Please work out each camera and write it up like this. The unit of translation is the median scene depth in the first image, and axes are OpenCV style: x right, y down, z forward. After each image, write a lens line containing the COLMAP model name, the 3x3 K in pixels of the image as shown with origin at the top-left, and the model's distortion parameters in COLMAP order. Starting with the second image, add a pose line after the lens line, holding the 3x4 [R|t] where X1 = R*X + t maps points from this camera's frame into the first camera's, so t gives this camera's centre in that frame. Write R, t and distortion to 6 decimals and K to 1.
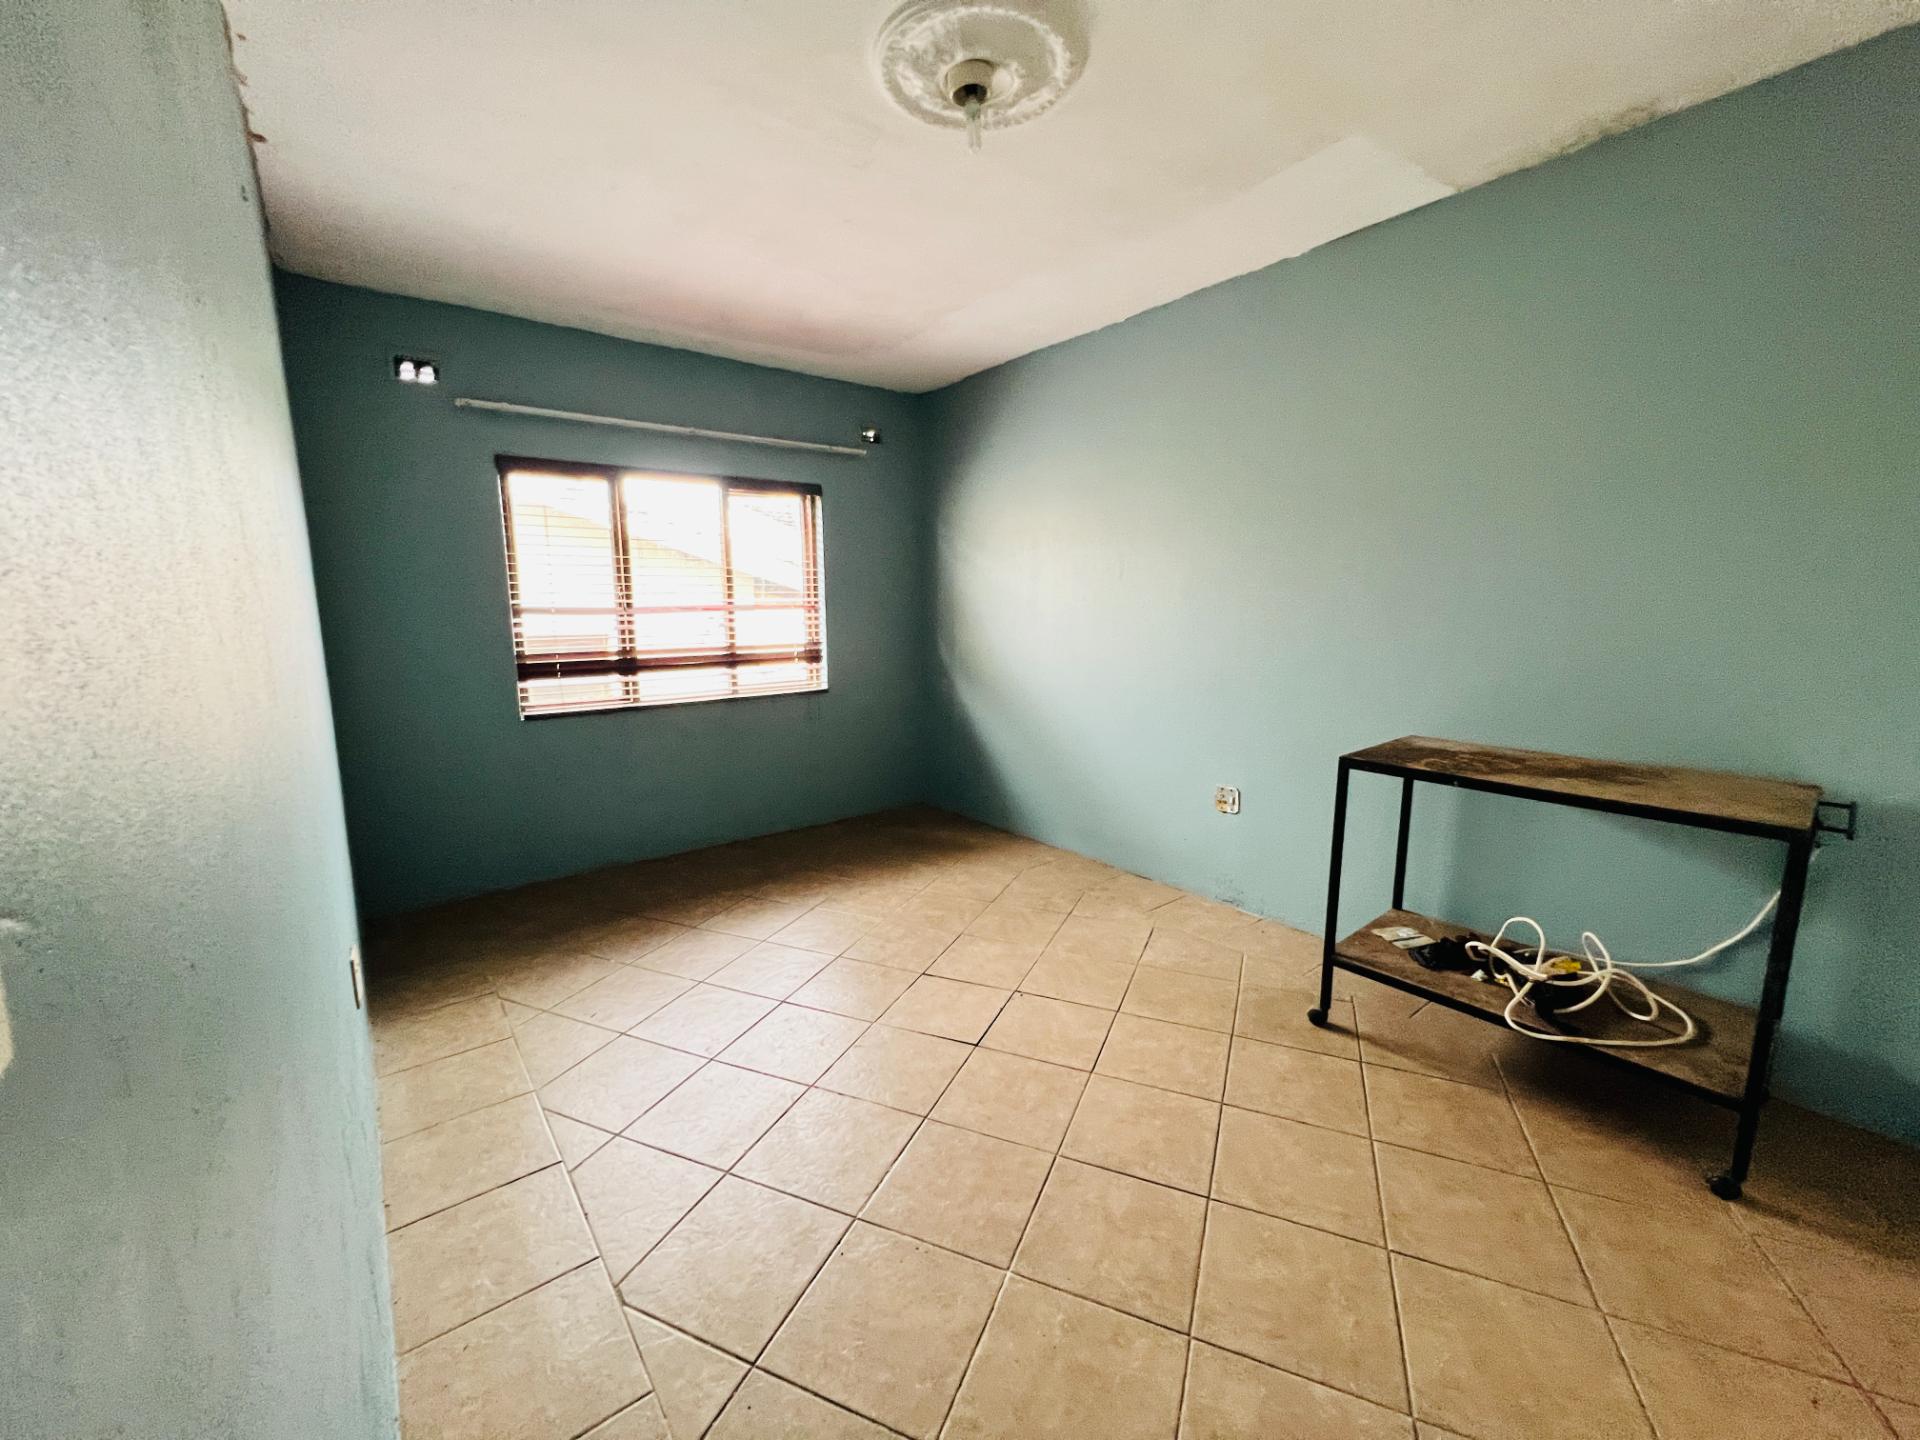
lens RADIAL K [[768.4, 0, 966.4], [0, 768.4, 727.0], [0, 0, 1]] dist [-0.002461, 0.000725]
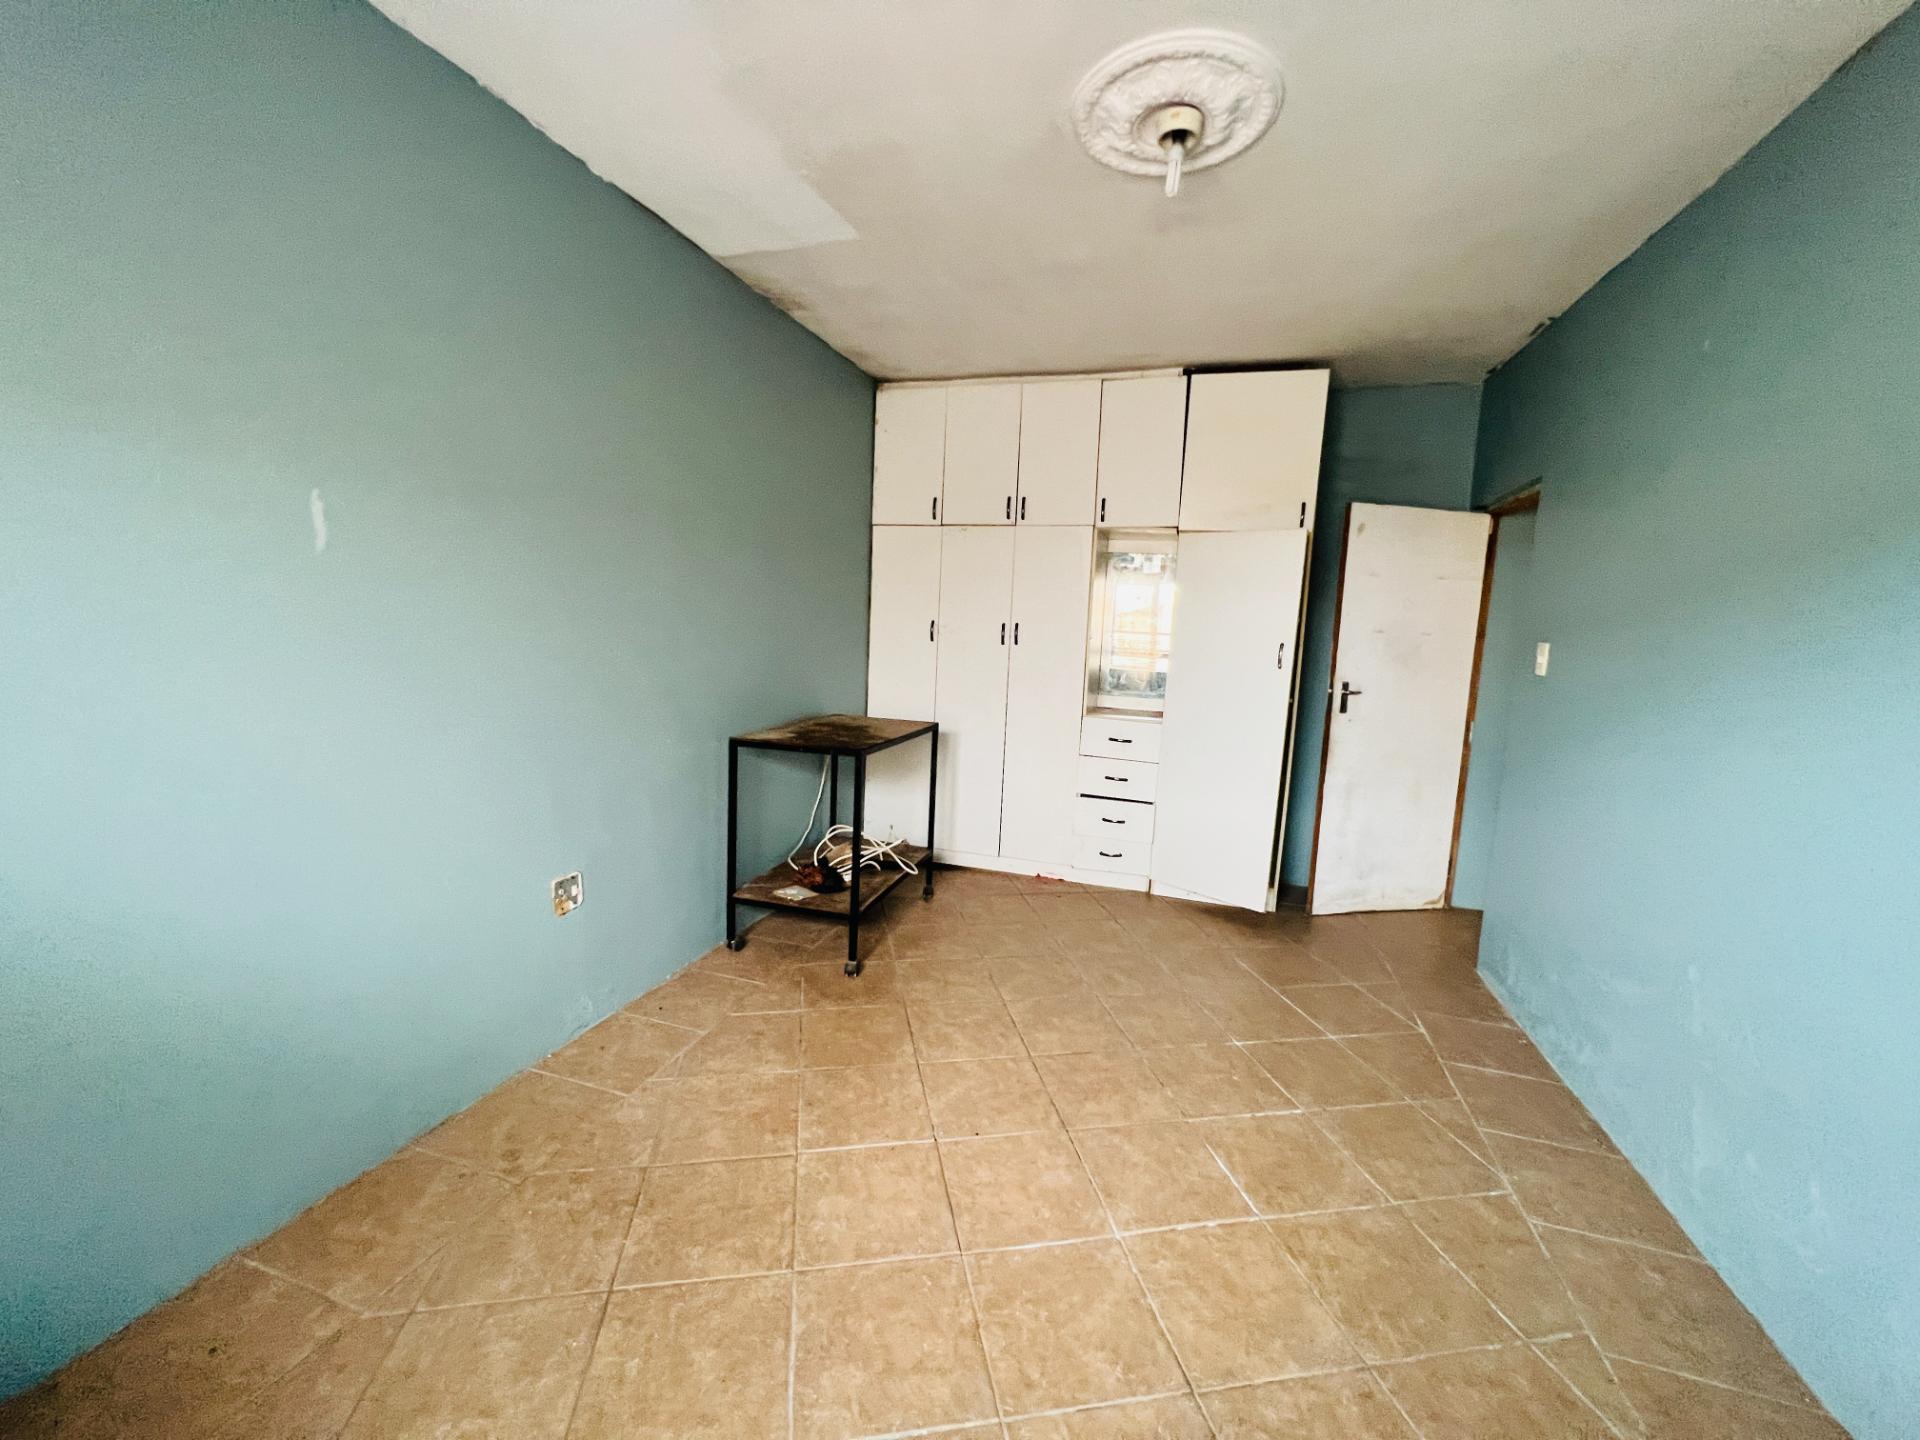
lens RADIAL K [[768.4, 0, 969.0], [0, 768.4, 714.2], [0, 0, 1]] dist [-0.002461, 0.000725]
pose [[-0.561016, -0.118660, 0.819256, -0.534009], [0.087858, 0.975548, 0.201461, -0.220047], [-0.823129, 0.185001, -0.536873, 1.325871]]
